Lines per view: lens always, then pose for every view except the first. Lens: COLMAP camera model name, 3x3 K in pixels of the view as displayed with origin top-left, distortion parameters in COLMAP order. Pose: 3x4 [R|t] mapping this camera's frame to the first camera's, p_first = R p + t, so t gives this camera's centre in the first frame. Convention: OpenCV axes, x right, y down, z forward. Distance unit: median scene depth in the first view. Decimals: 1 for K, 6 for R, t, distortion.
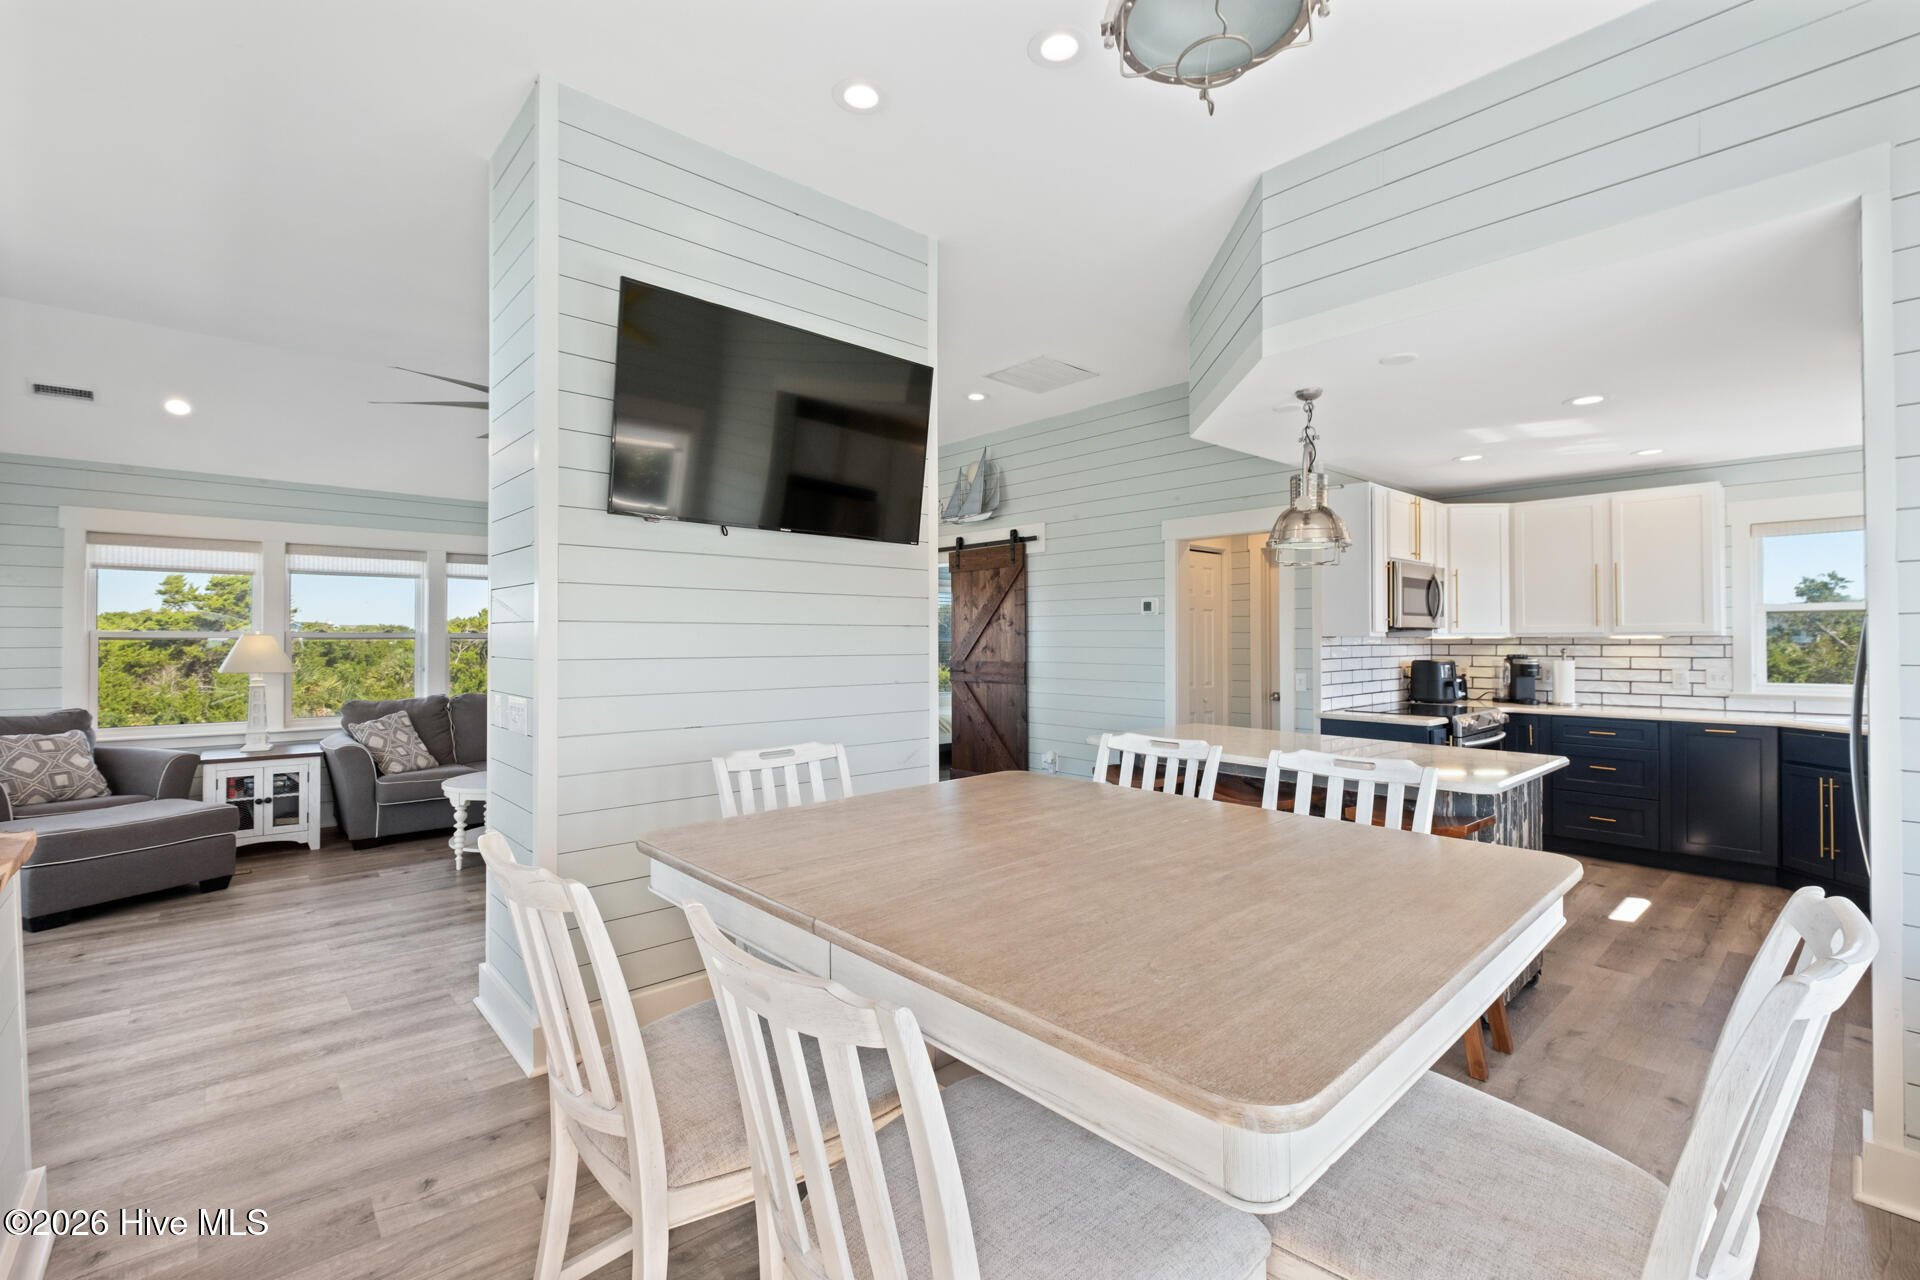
lens RADIAL K [[832.4, 0, 963.2], [0, 832.4, 629.7], [0, 0, 1]] dist [0.000312, -0.004177]
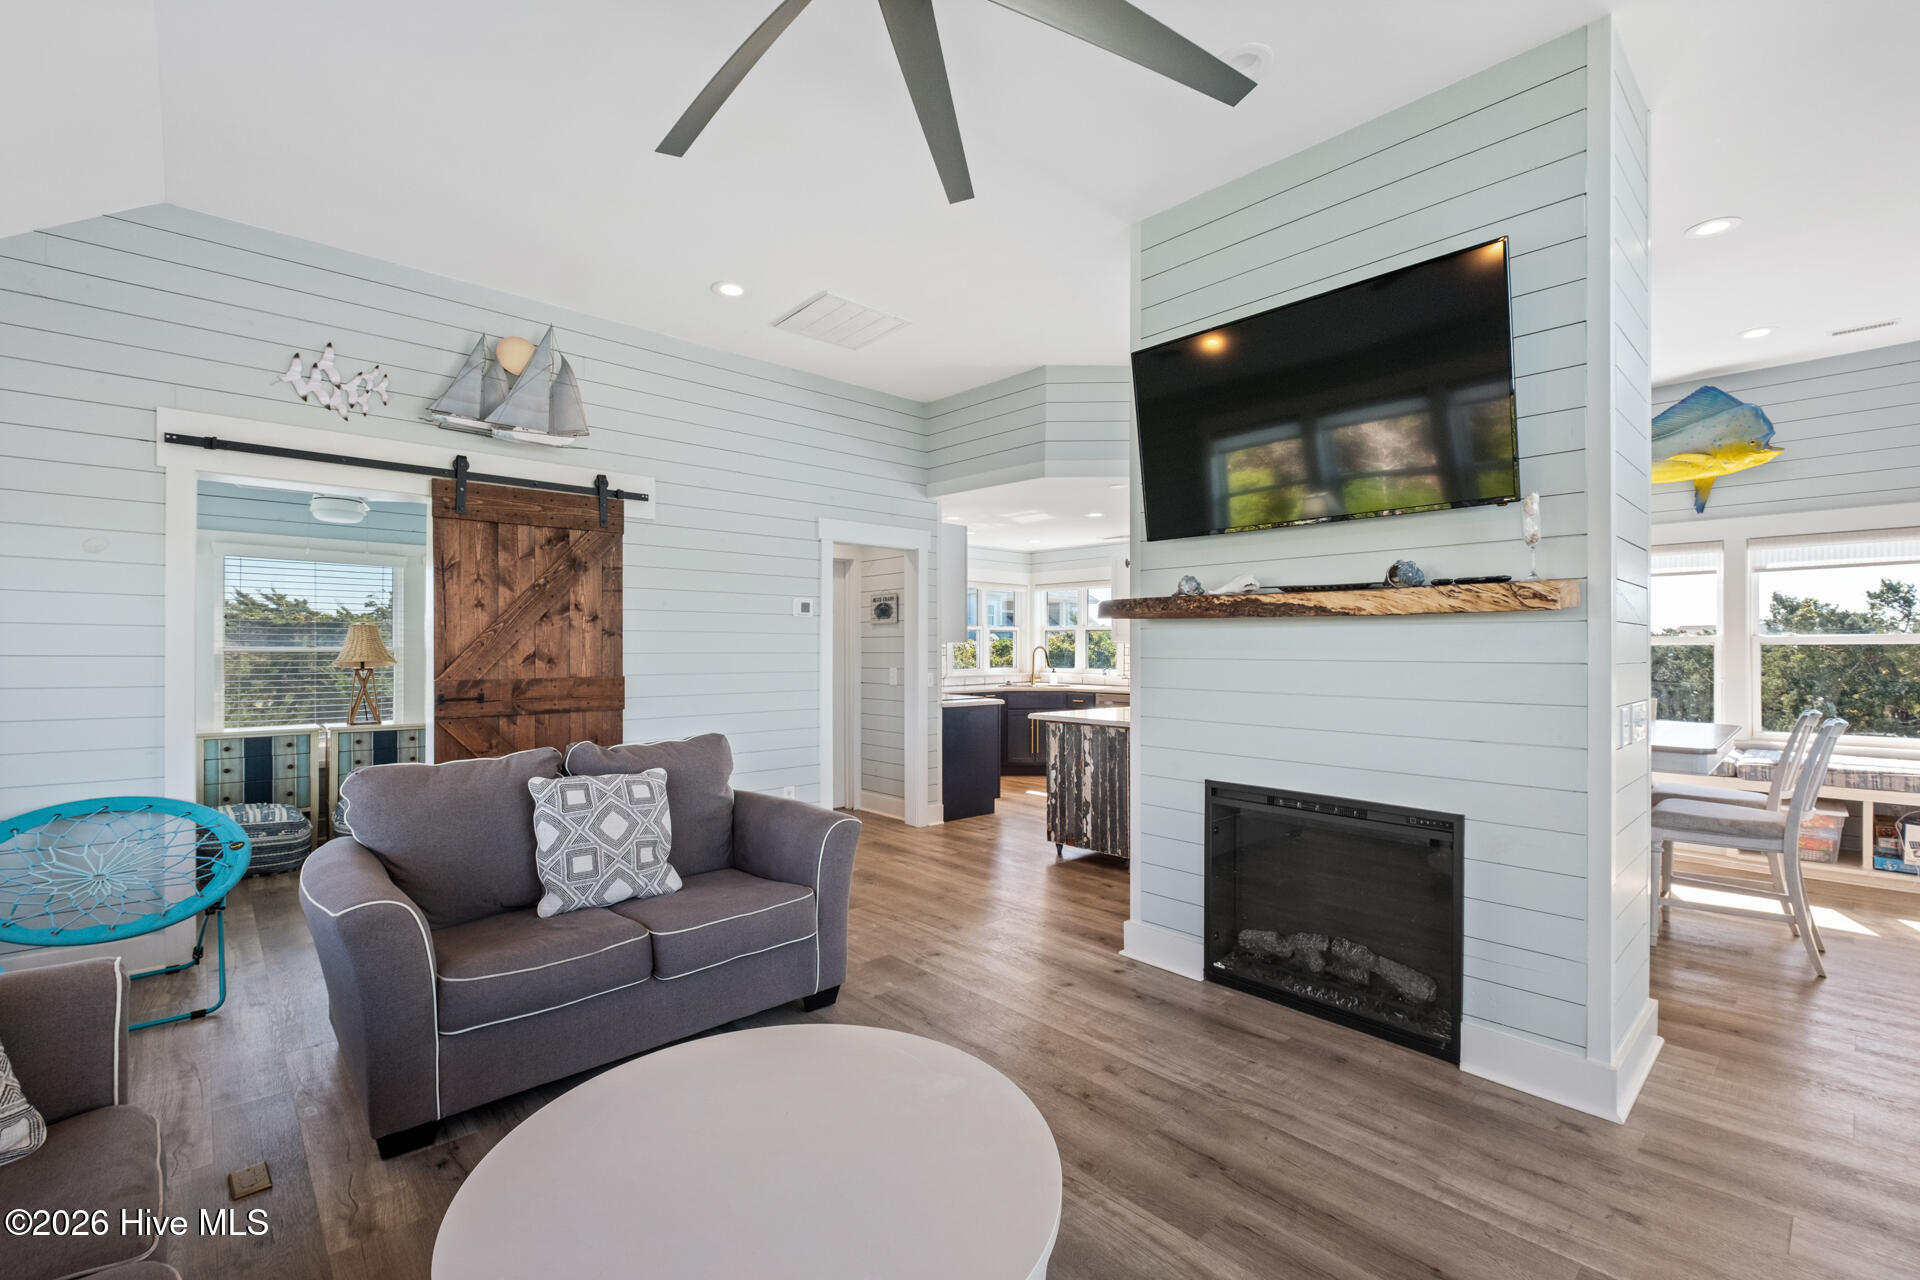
lens RADIAL K [[832.4, 0, 958.7], [0, 832.4, 645.2], [0, 0, 1]] dist [0.000312, -0.004177]
pose [[-0.005276, 0.001663, 0.999985, -0.764617], [-0.014304, 0.999896, -0.001738, 0.014133], [-0.999884, -0.014313, -0.005252, 0.922403]]
